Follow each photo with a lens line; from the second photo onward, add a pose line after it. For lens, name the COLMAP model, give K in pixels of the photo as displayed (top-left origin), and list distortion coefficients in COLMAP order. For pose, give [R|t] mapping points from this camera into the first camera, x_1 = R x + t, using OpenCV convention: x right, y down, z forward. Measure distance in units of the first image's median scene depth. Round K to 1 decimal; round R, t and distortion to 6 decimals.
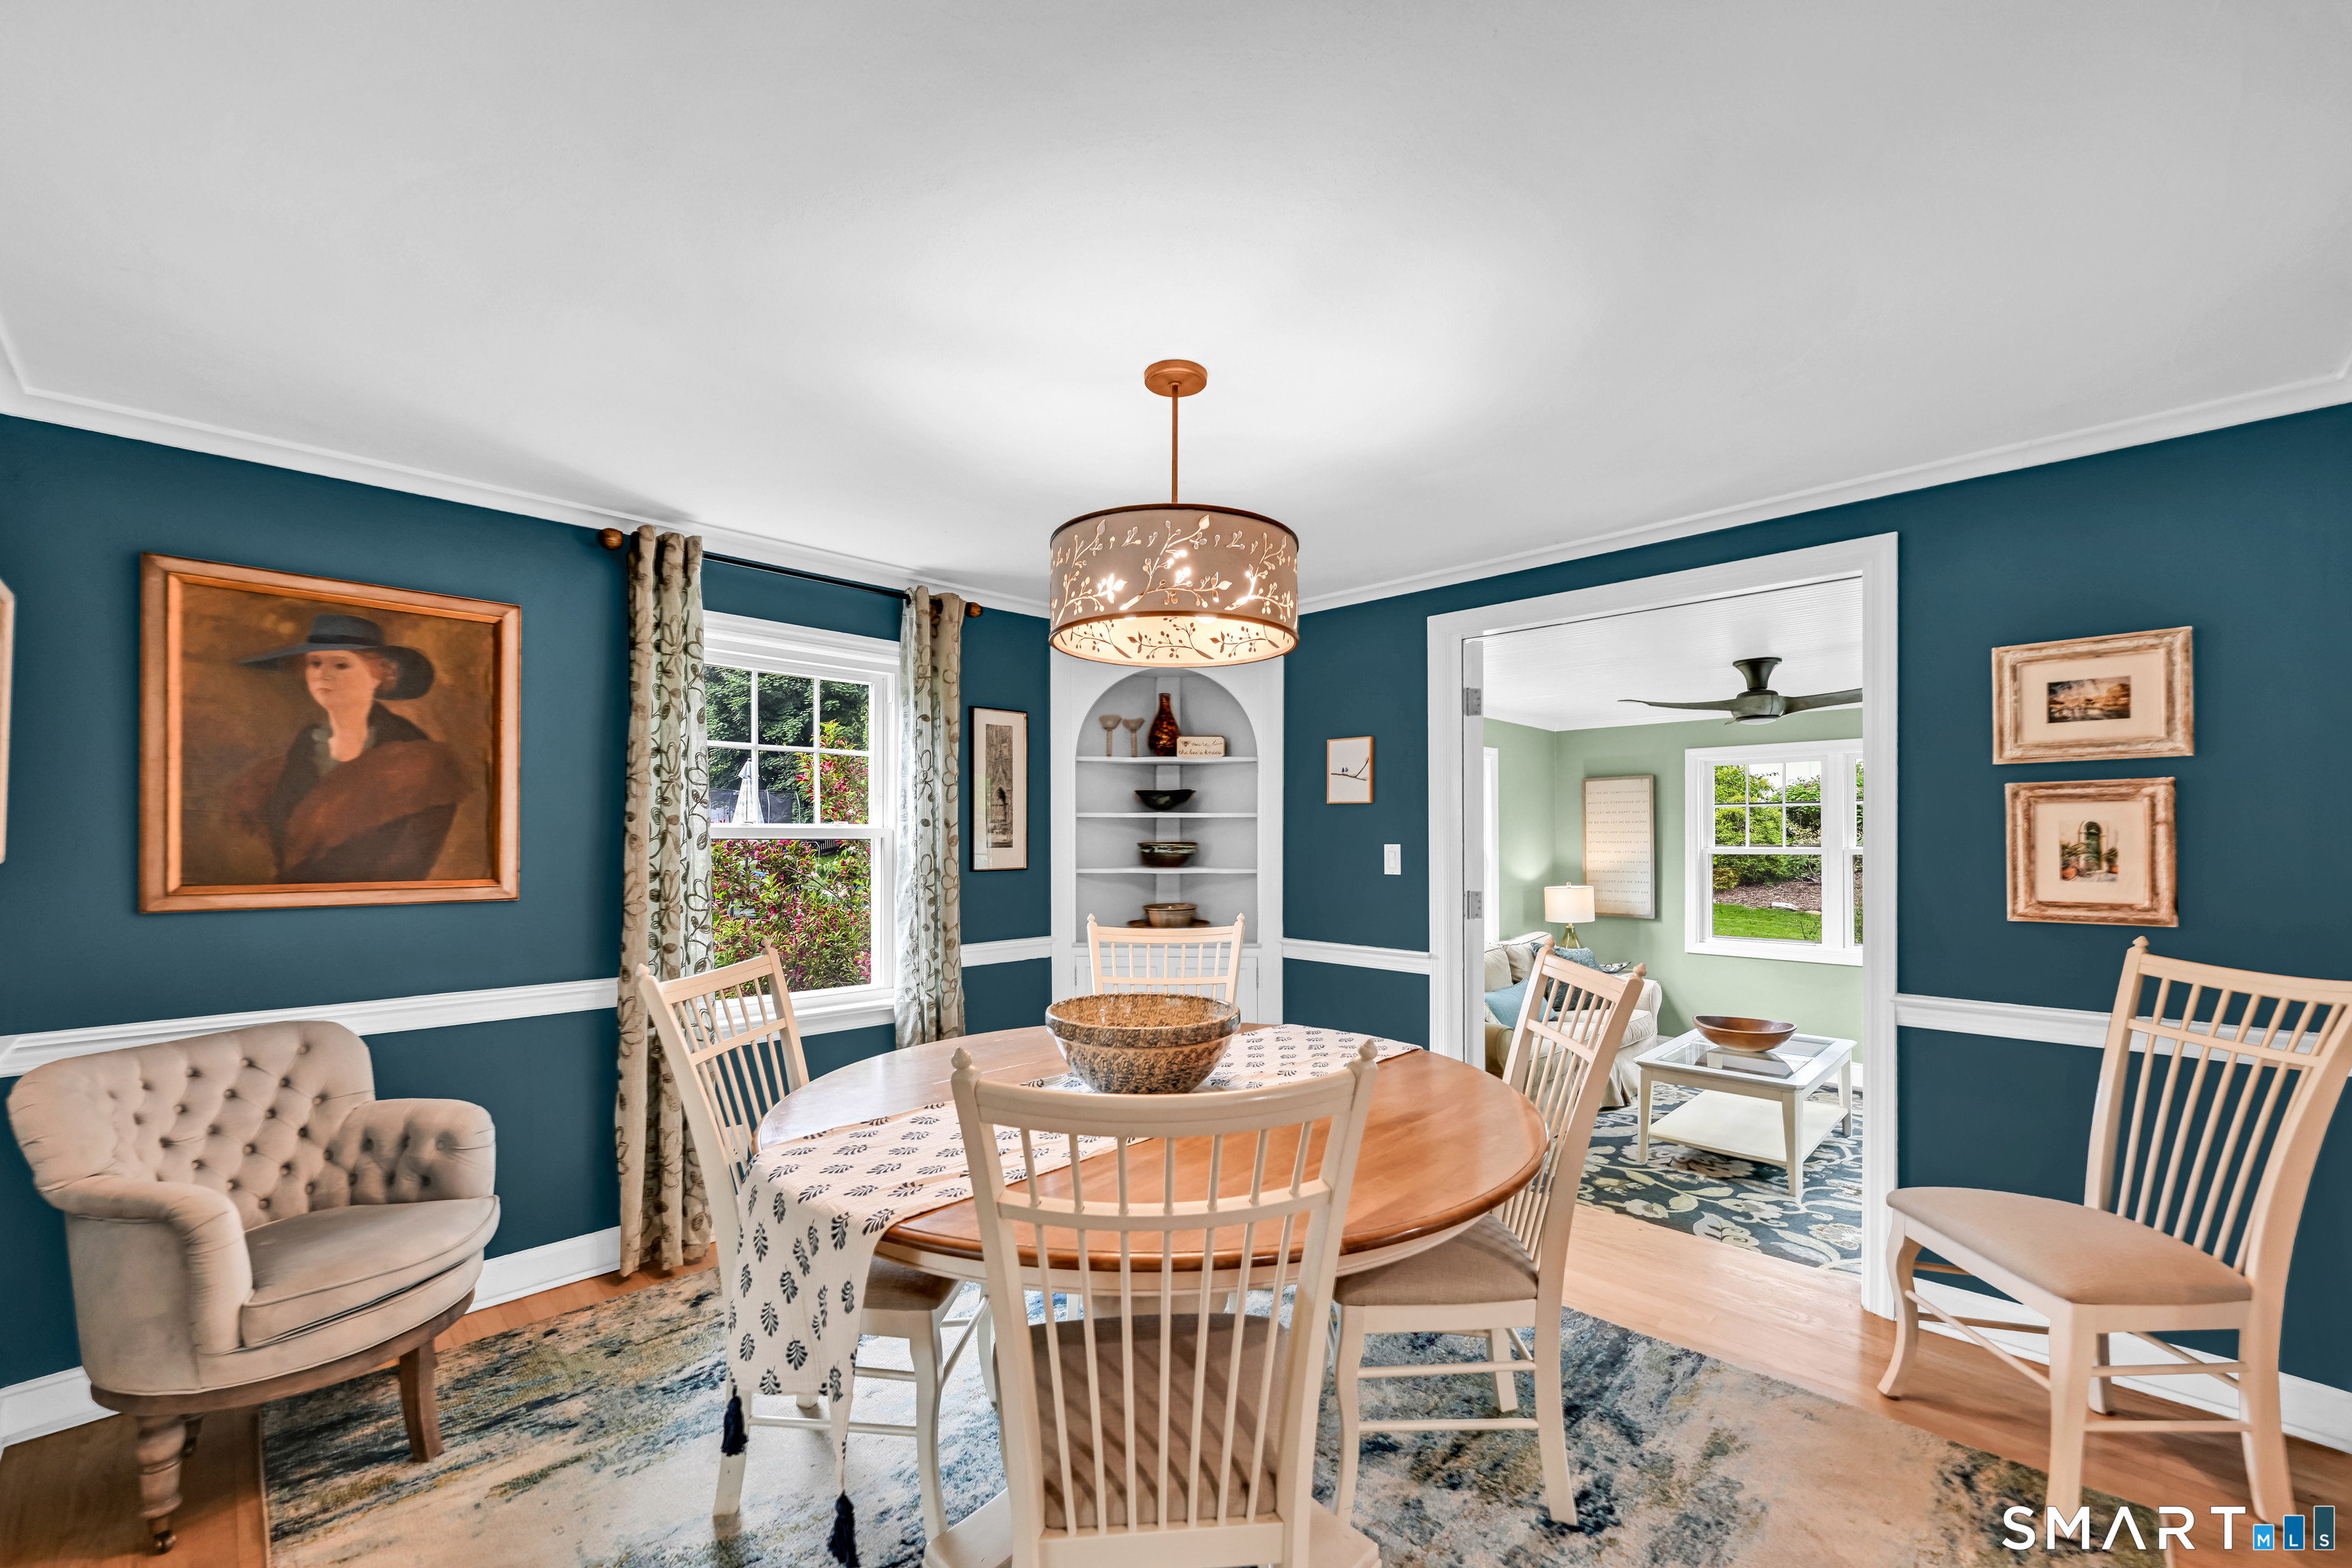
lens RADIAL K [[953.9, 0, 1173.1], [0, 953.9, 809.9], [0, 0, 1]] dist [0.001584, 0.000256]
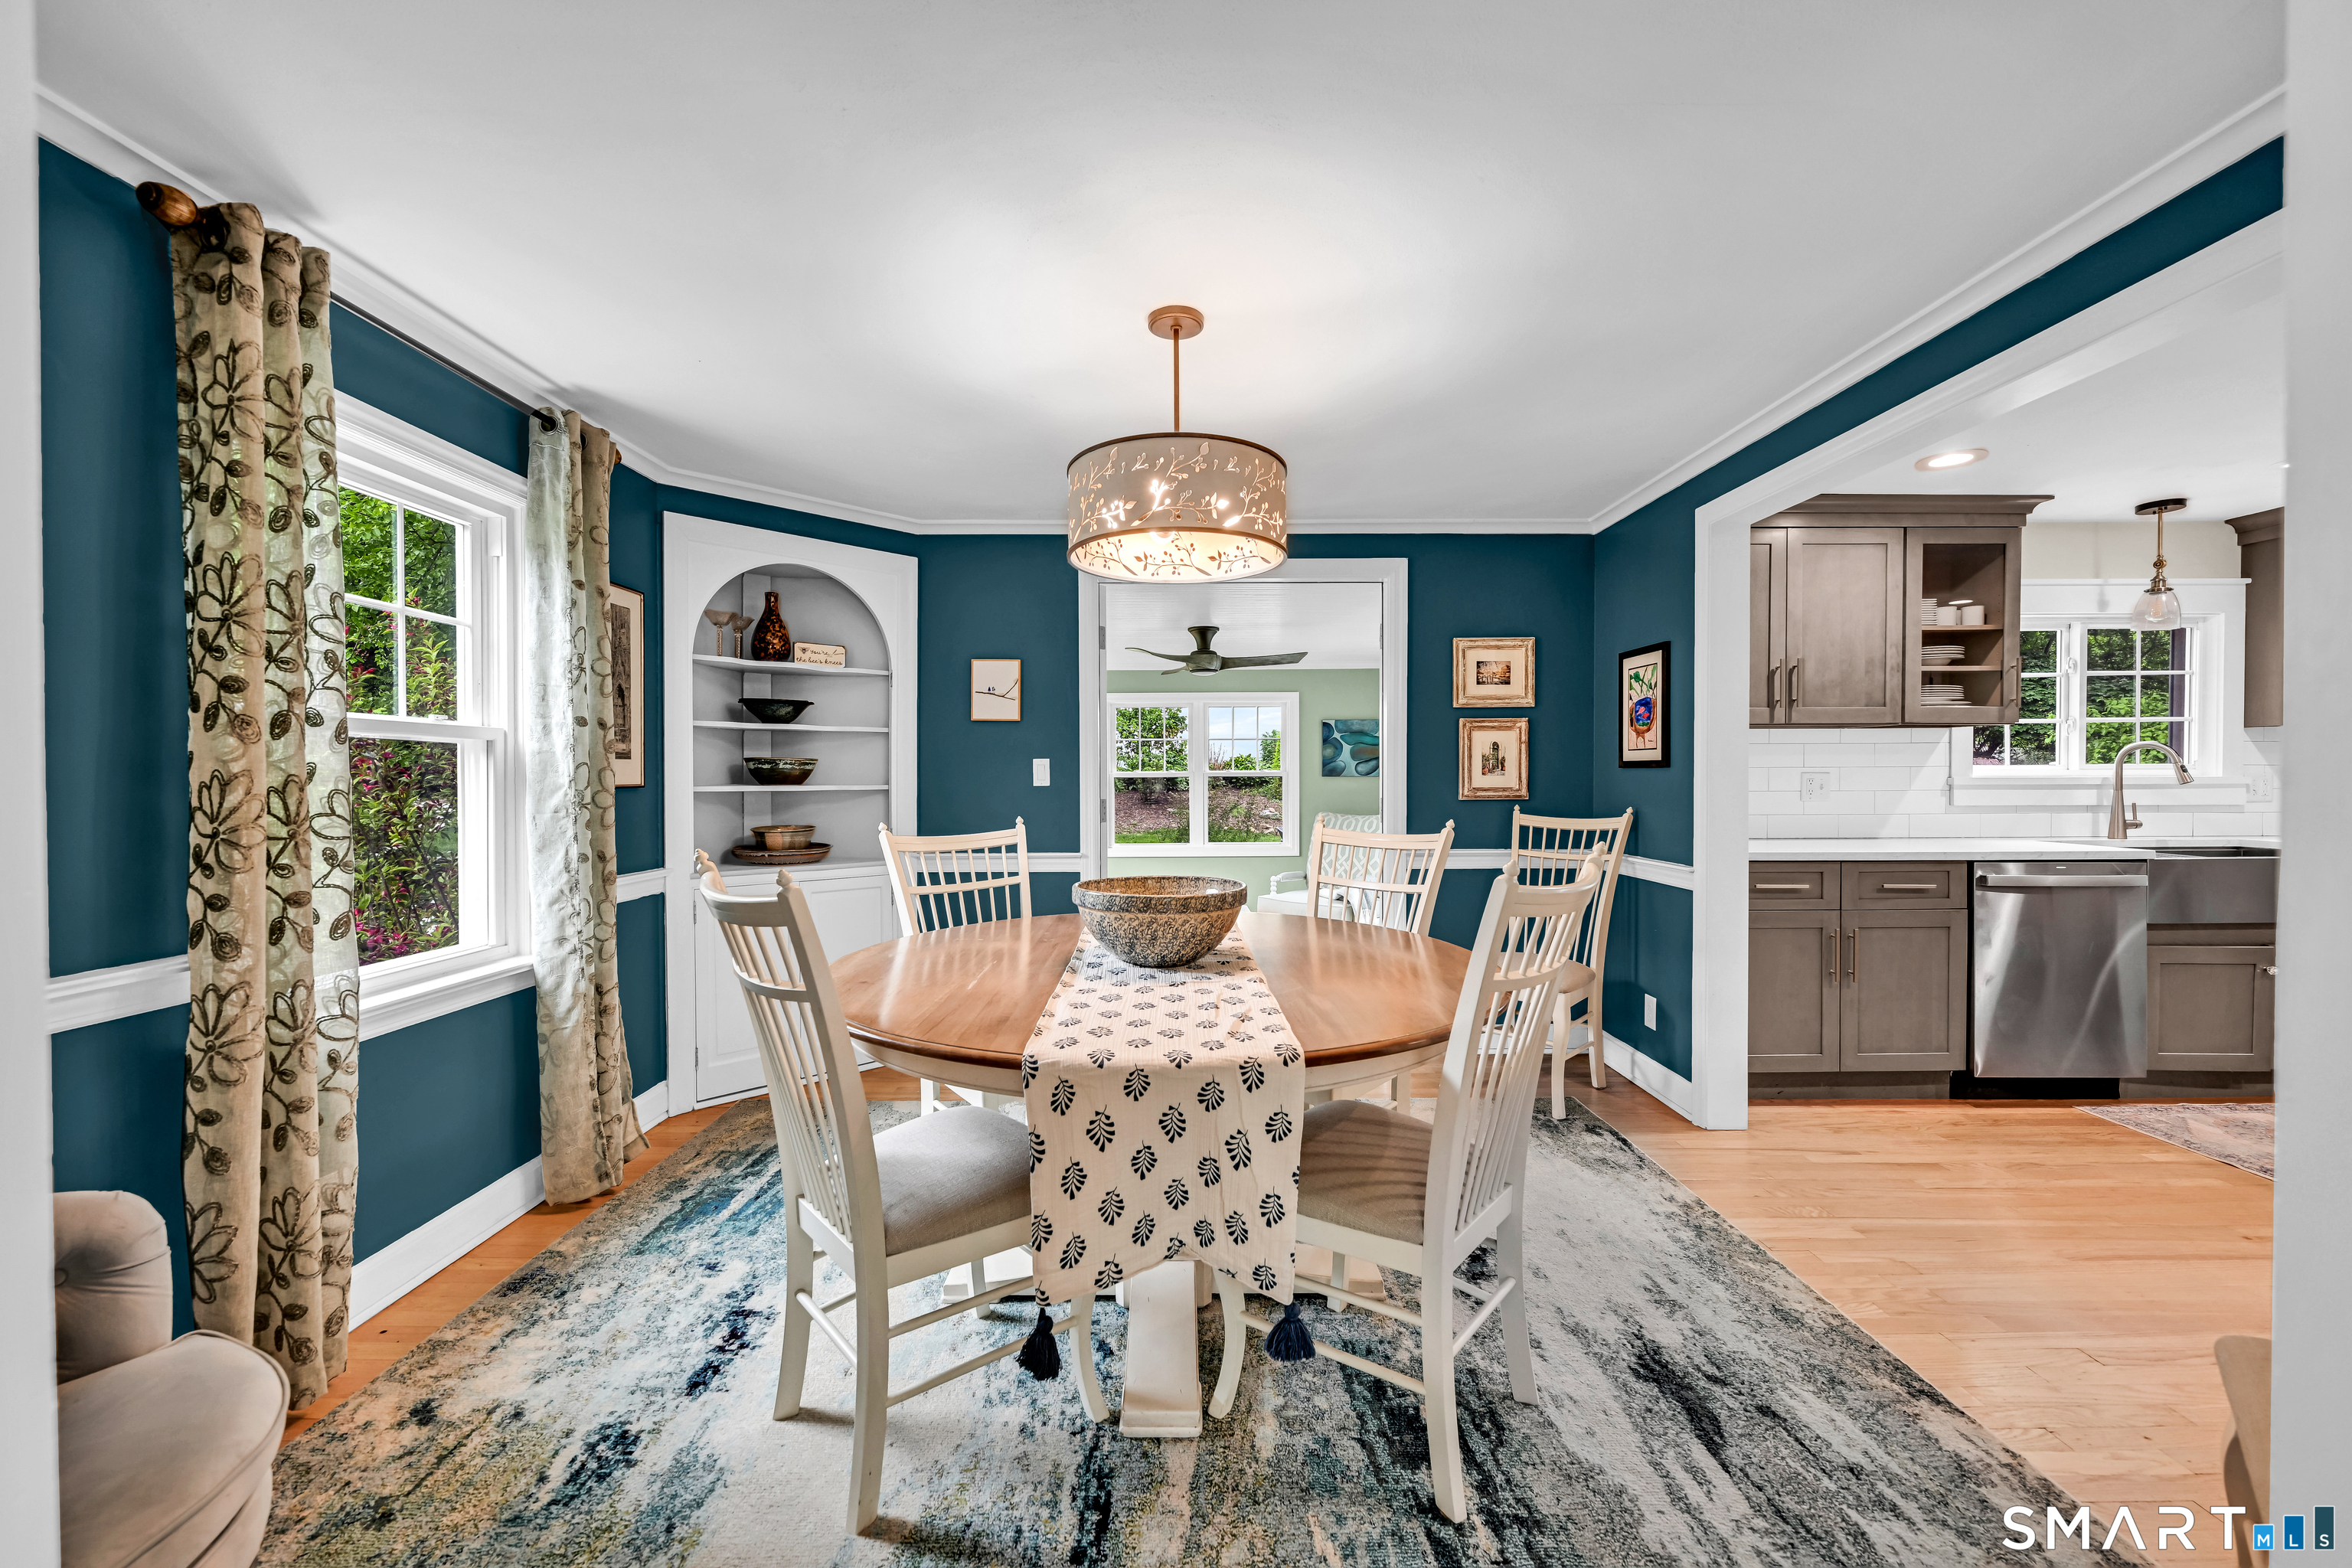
lens RADIAL K [[947.3, 0, 1176.0], [0, 947.3, 784.0], [0, 0, 1]] dist [-0.000667, 0.000084]
pose [[0.704082, -0.007241, 0.710082, -0.467332], [-0.016409, 0.999515, 0.026463, 0.035739], [-0.709929, -0.030284, 0.703622, 0.122127]]
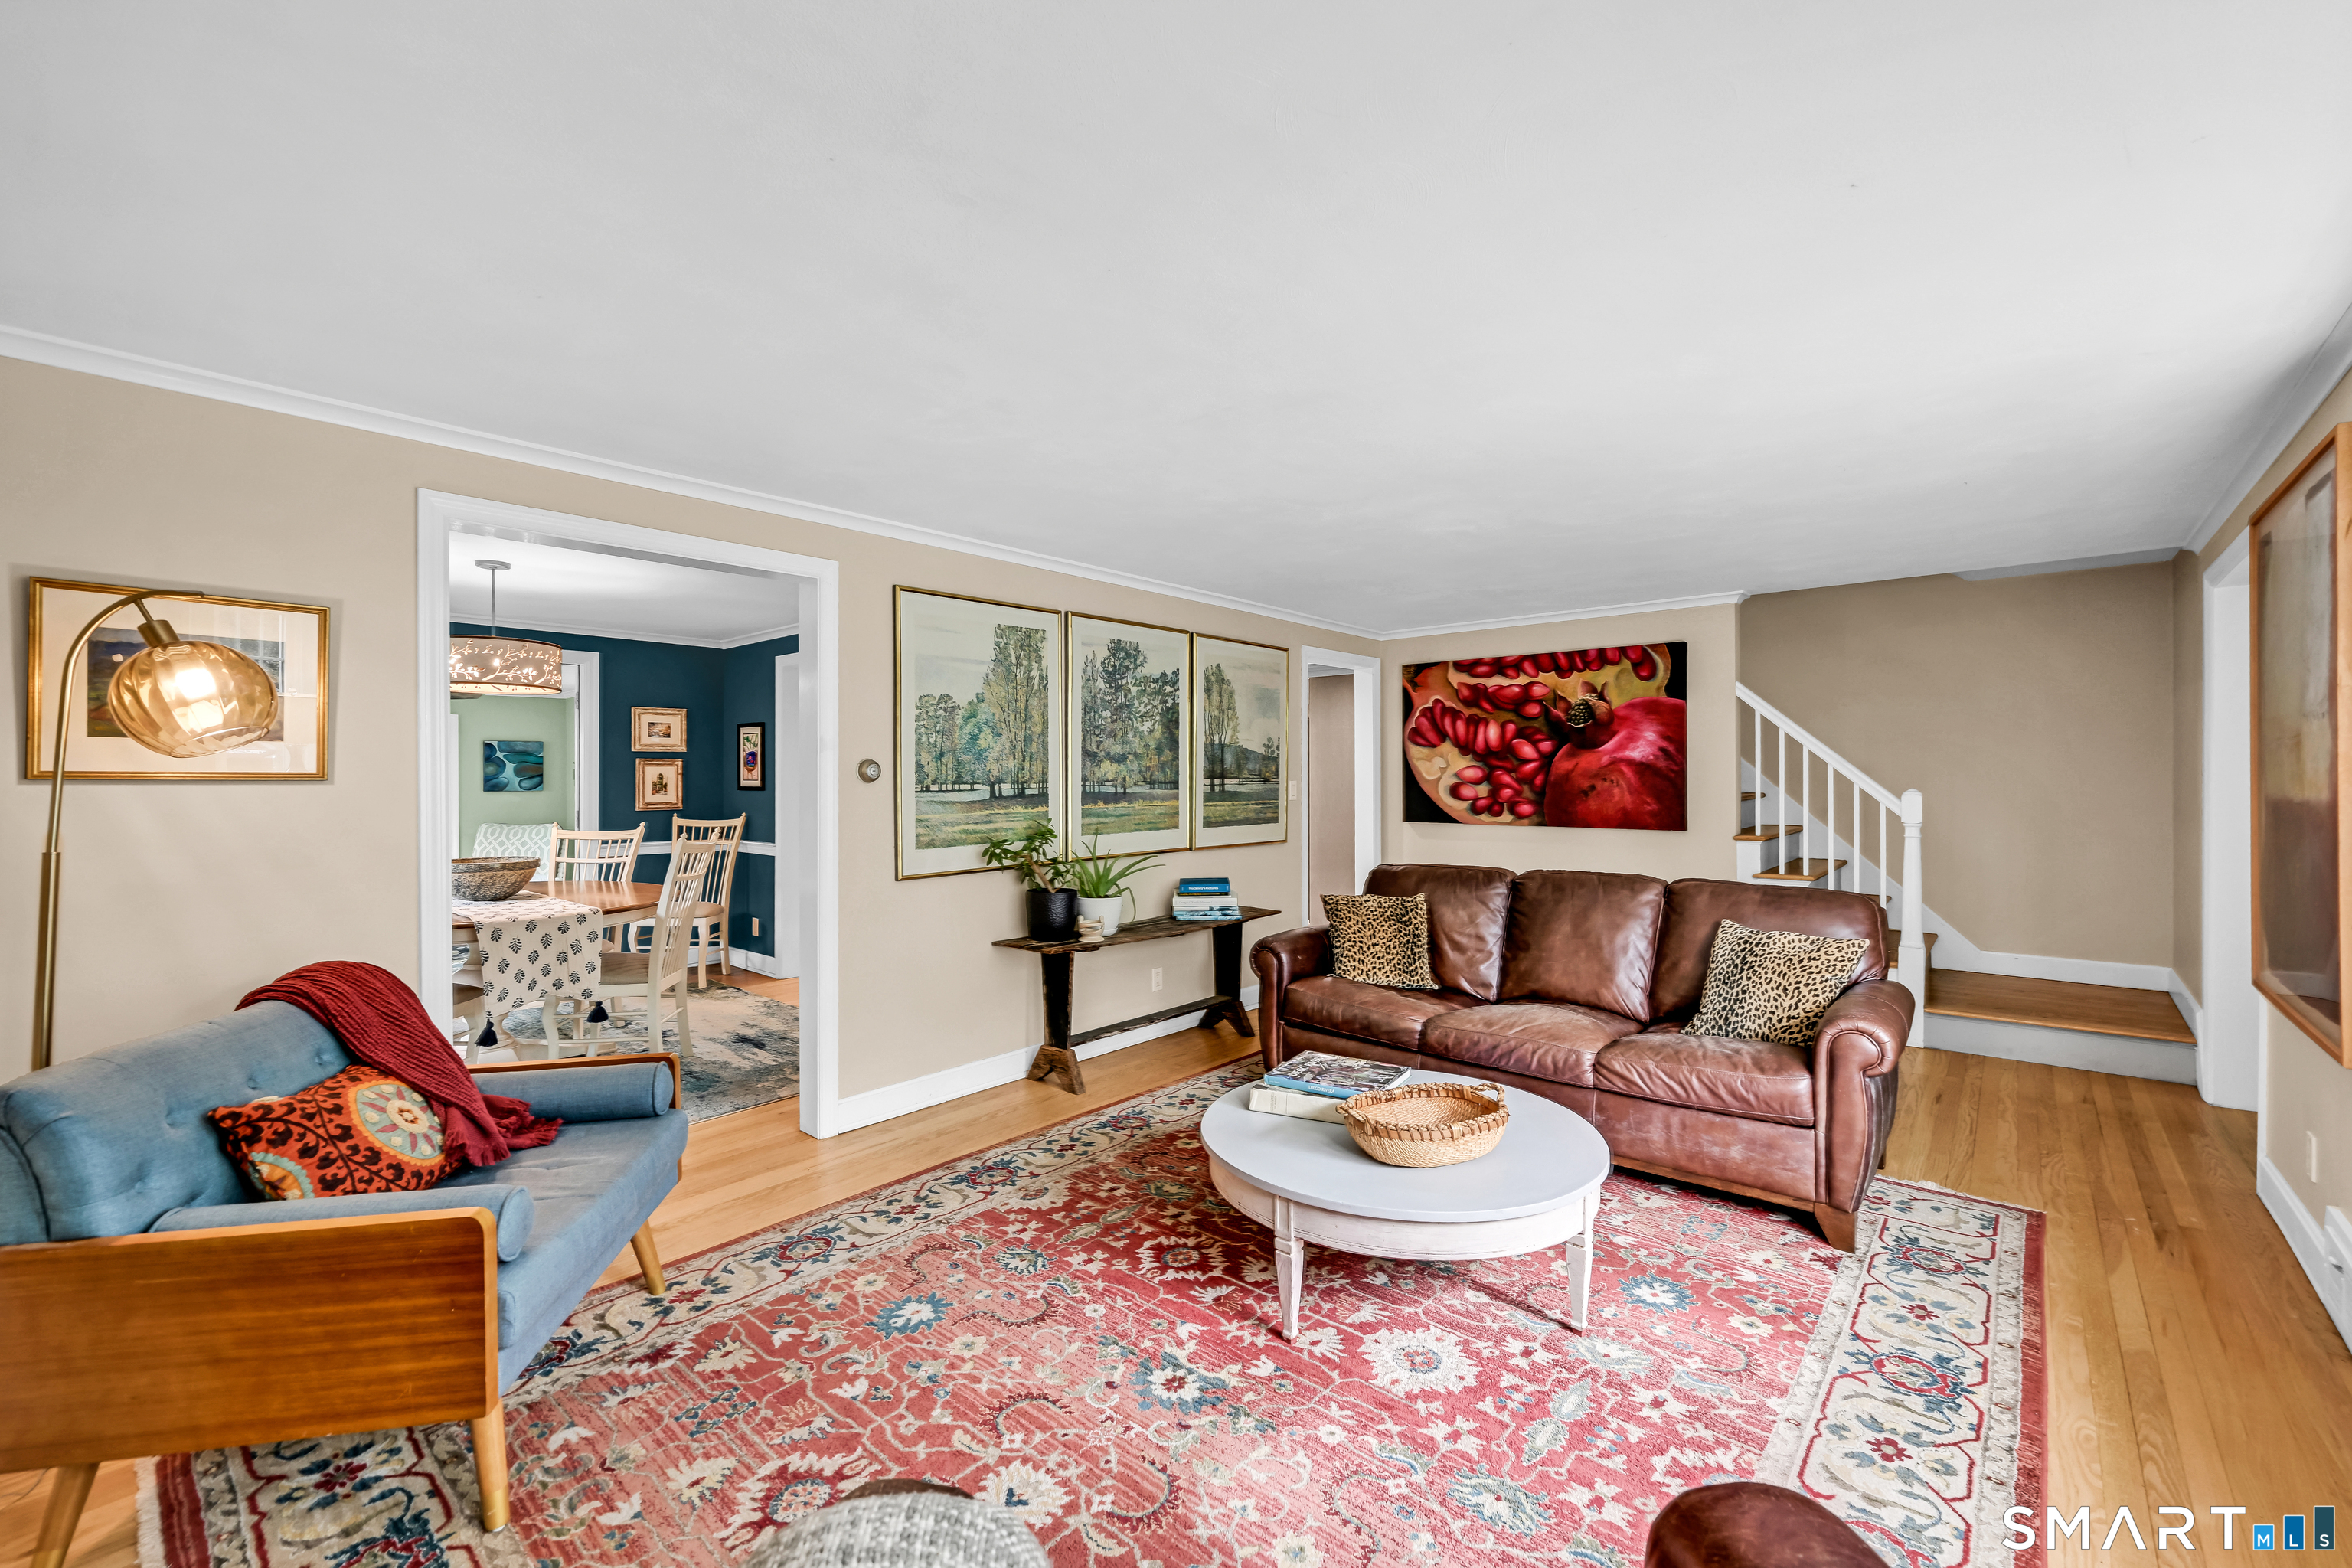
lens RADIAL K [[953.8, 0, 1176.0], [0, 953.8, 784.0], [0, 0, 1]] dist [0.000890, 0.000115]
pose [[-0.062558, -0.004112, 0.998033, -1.283701], [-0.025917, 0.999661, 0.002494, -0.001985], [-0.997705, -0.025710, -0.062644, -0.222176]]
